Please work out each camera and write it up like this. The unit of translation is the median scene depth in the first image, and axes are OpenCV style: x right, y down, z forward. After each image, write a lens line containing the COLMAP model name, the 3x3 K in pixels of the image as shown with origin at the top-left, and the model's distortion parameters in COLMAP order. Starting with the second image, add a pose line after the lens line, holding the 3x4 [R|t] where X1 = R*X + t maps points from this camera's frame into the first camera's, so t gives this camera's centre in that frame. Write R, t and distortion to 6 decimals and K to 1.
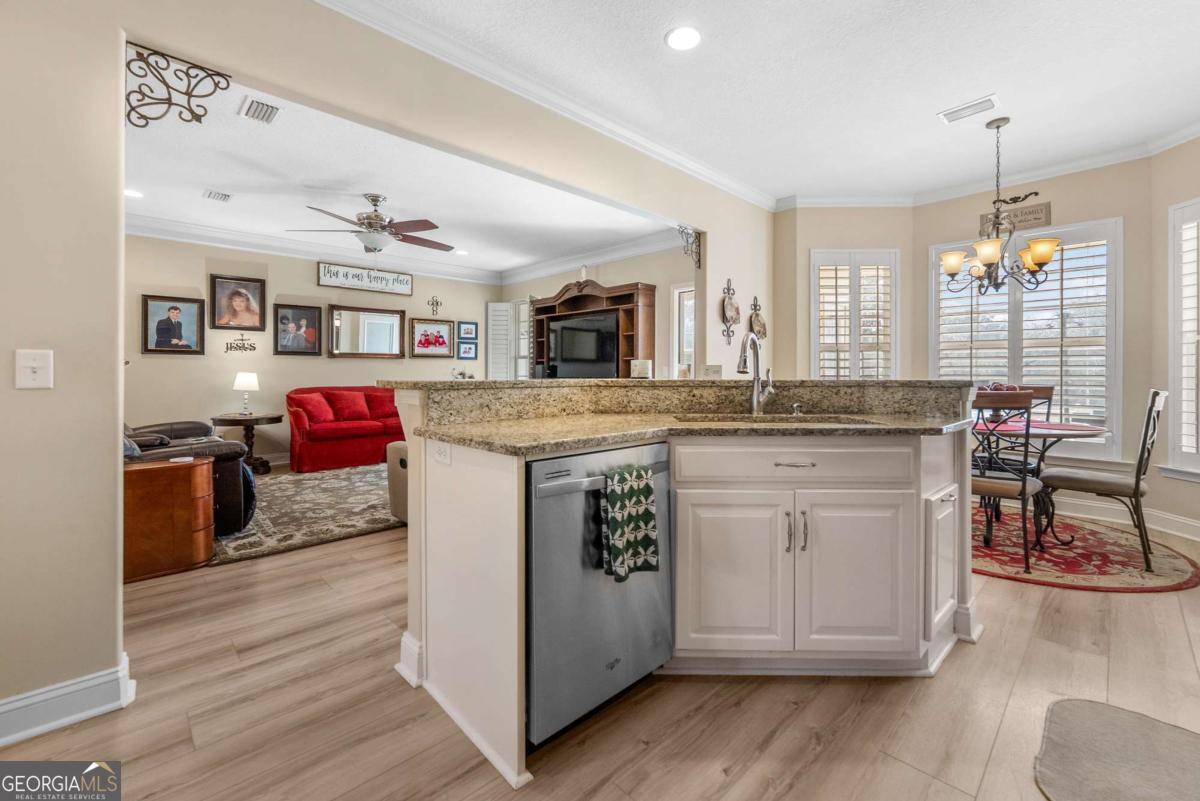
lens RADIAL K [[504.5, 0, 597.8], [0, 504.5, 372.1], [0, 0, 1]] dist [-0.000565, -0.000733]
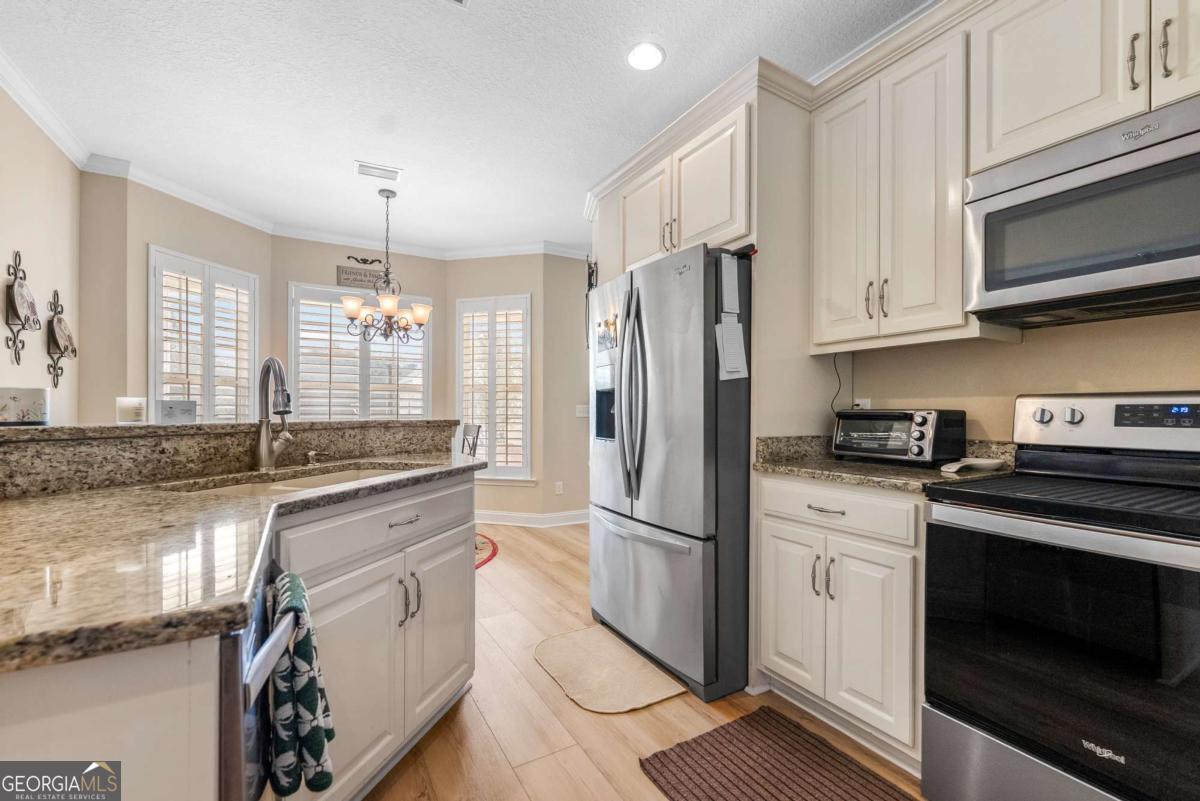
lens RADIAL K [[504.5, 0, 598.8], [0, 504.5, 409.6], [0, 0, 1]] dist [-0.000565, -0.000733]
pose [[0.226121, 0.005801, 0.974082, -0.274722], [-0.005013, 0.999976, -0.004791, -0.002524], [-0.974086, -0.003800, 0.226144, 0.362019]]
